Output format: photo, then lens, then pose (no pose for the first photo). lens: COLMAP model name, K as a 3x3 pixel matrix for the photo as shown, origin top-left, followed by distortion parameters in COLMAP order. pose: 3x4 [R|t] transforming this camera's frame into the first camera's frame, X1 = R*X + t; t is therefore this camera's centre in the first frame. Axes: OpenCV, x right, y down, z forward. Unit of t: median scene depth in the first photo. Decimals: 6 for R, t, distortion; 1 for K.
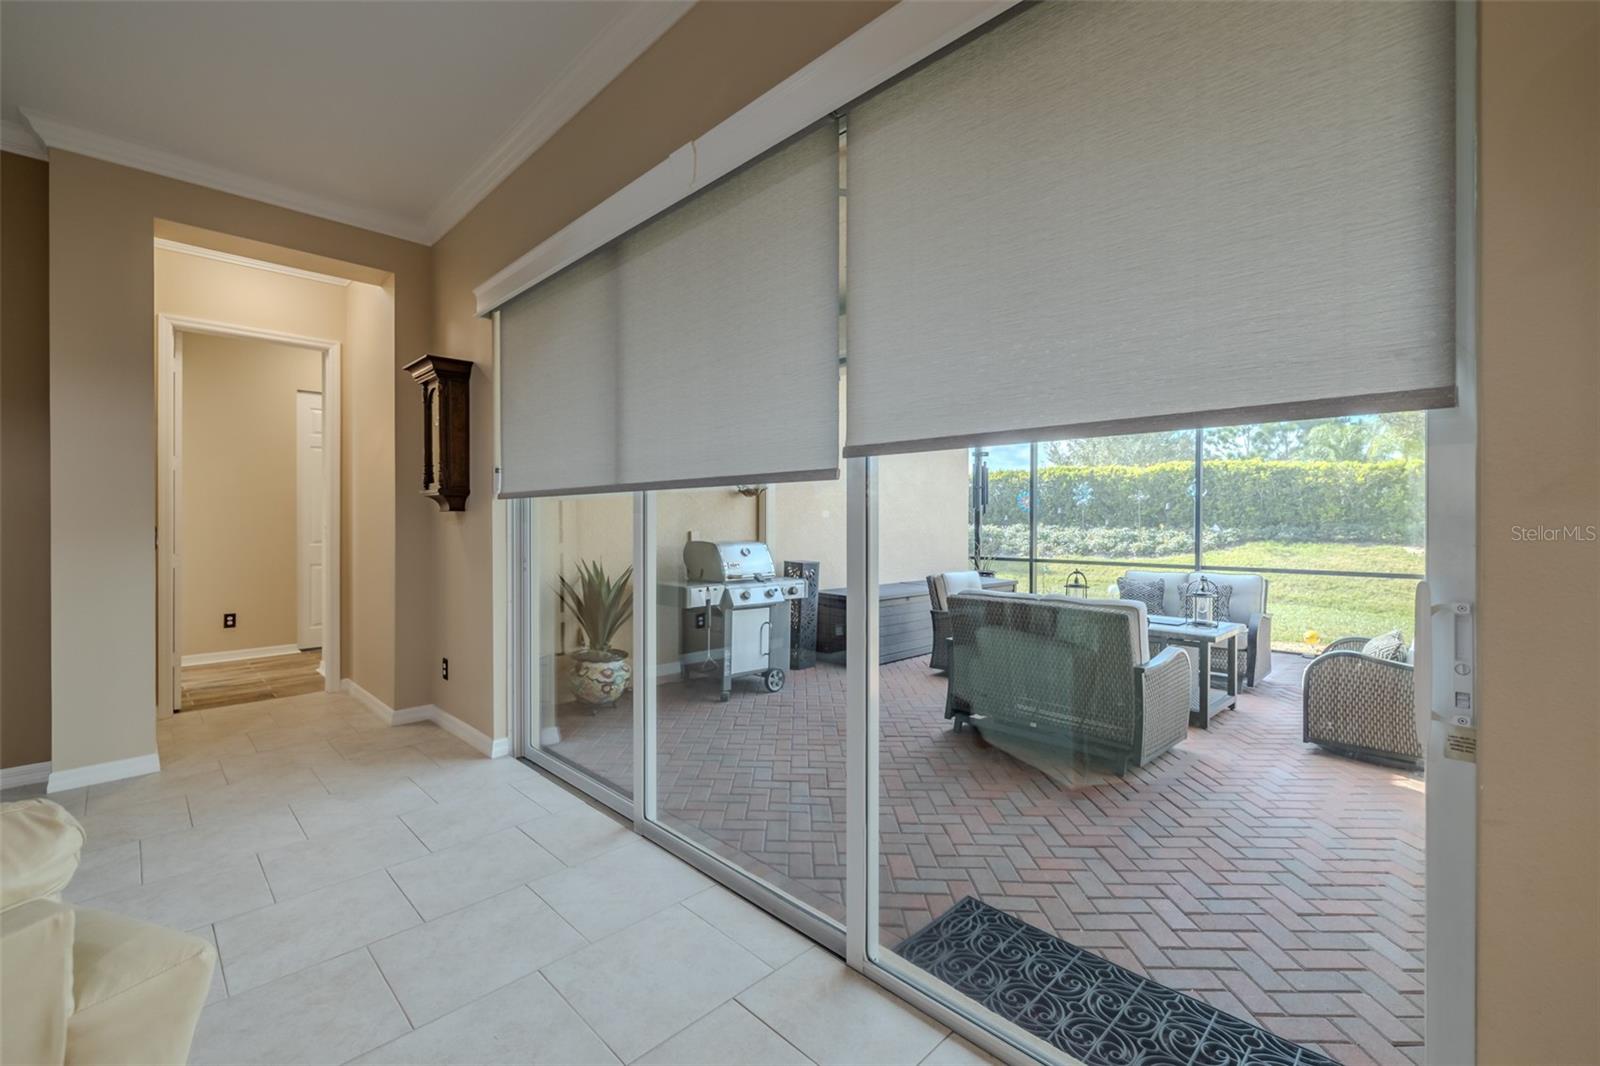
lens RADIAL K [[669.5, 0, 801.3], [0, 669.5, 526.4], [0, 0, 1]] dist [-0.000848, -0.000730]
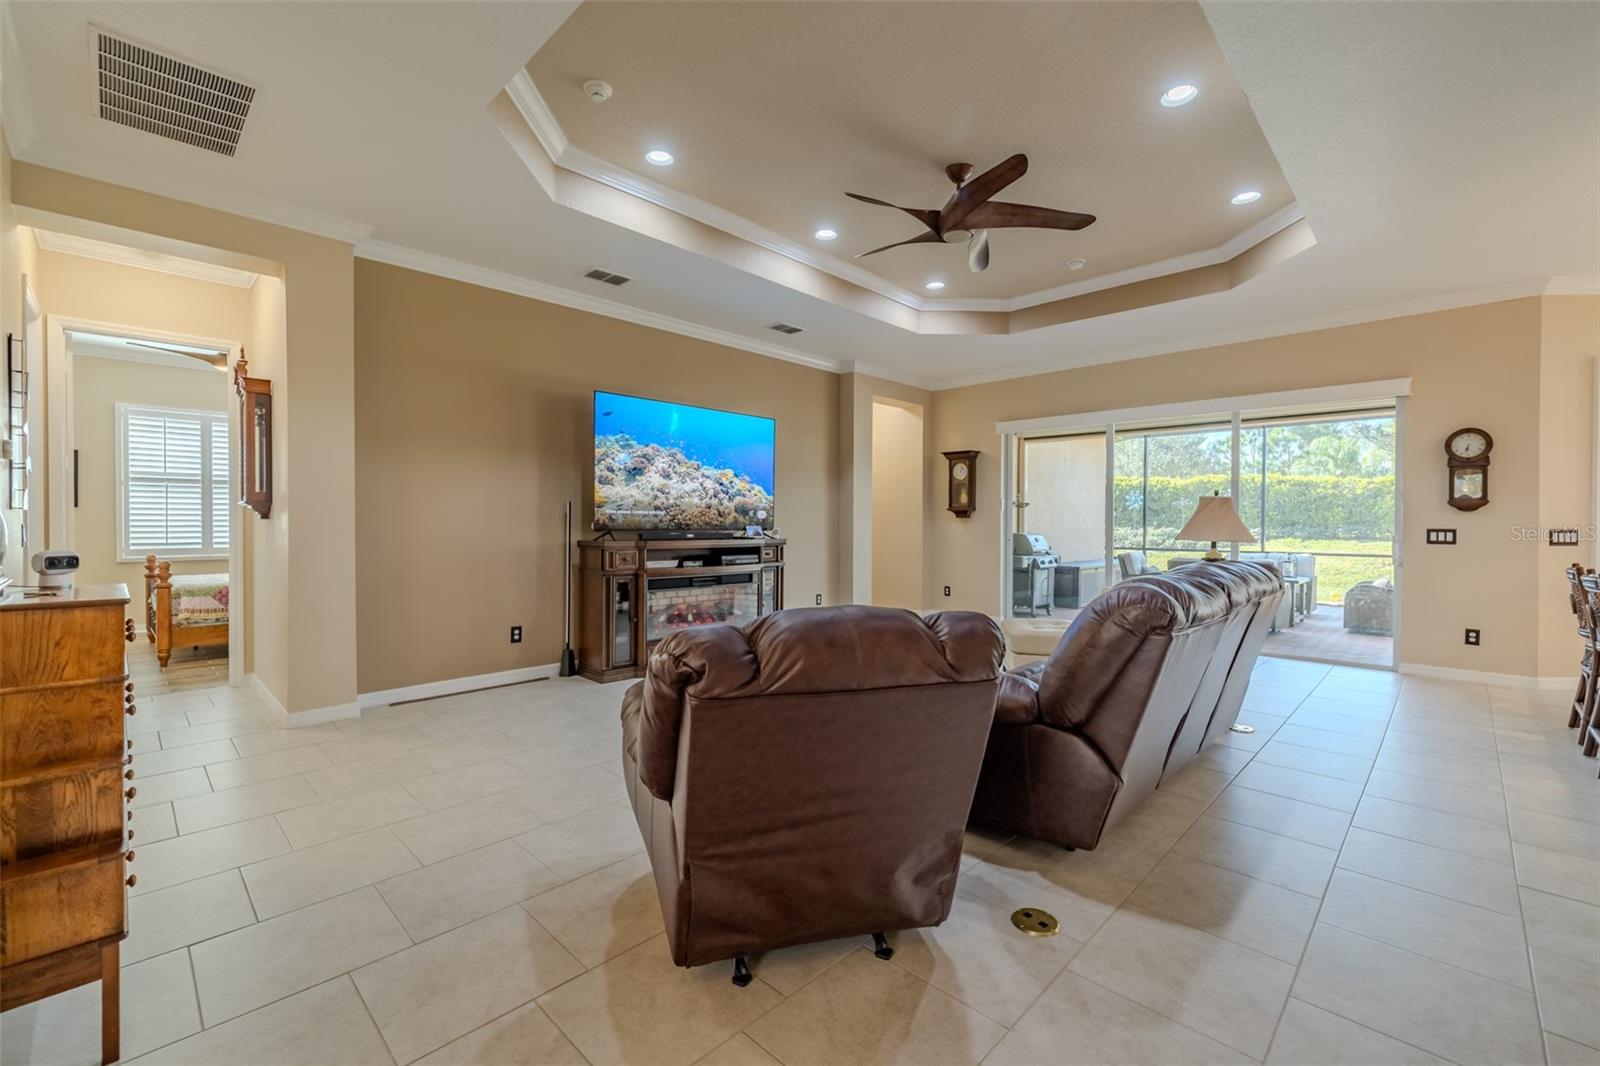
lens RADIAL K [[669.5, 0, 801.3], [0, 669.5, 526.4], [0, 0, 1]] dist [-0.000848, -0.000730]
pose [[0.999967, 0.003886, 0.007093, -0.664081], [-0.003888, 0.999992, 0.000289, 0.005043], [-0.007092, -0.000316, 0.999975, -0.749416]]
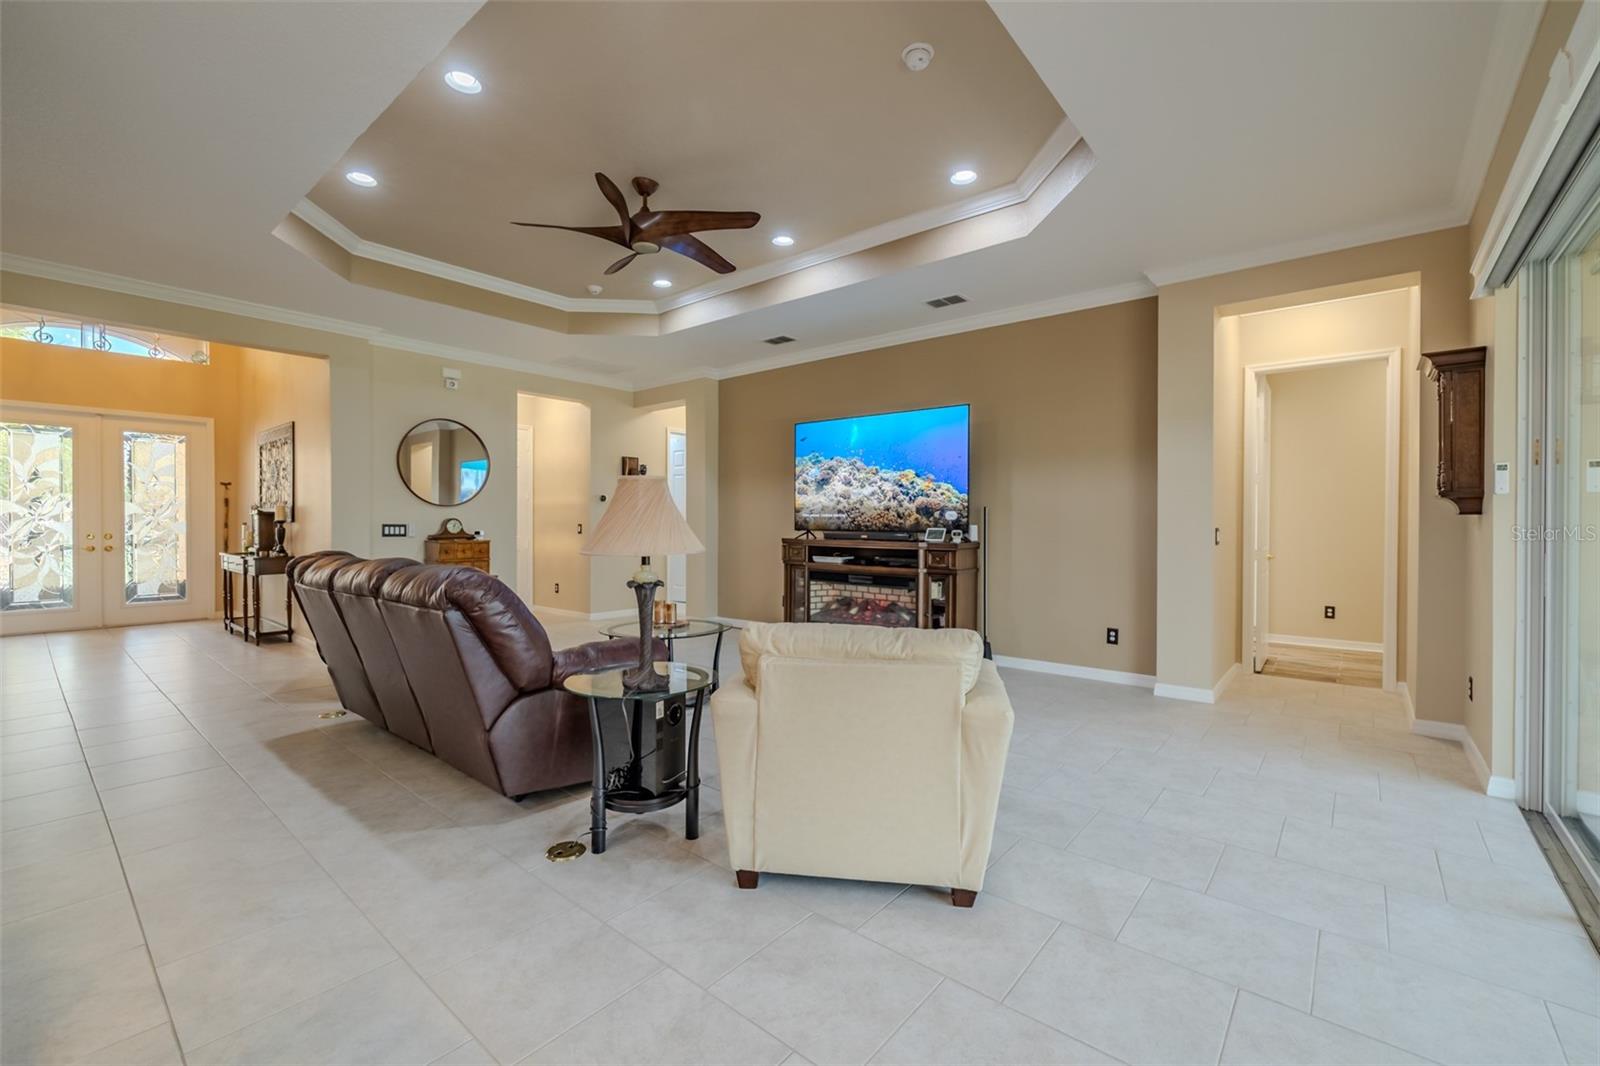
lens RADIAL K [[669.5, 0, 801.3], [0, 669.5, 526.4], [0, 0, 1]] dist [-0.000848, -0.000730]
pose [[0.085784, 0.006624, -0.996292, 0.194306], [-0.011077, 0.999922, 0.005695, -0.000726], [0.996252, 0.010547, 0.085851, 0.012565]]
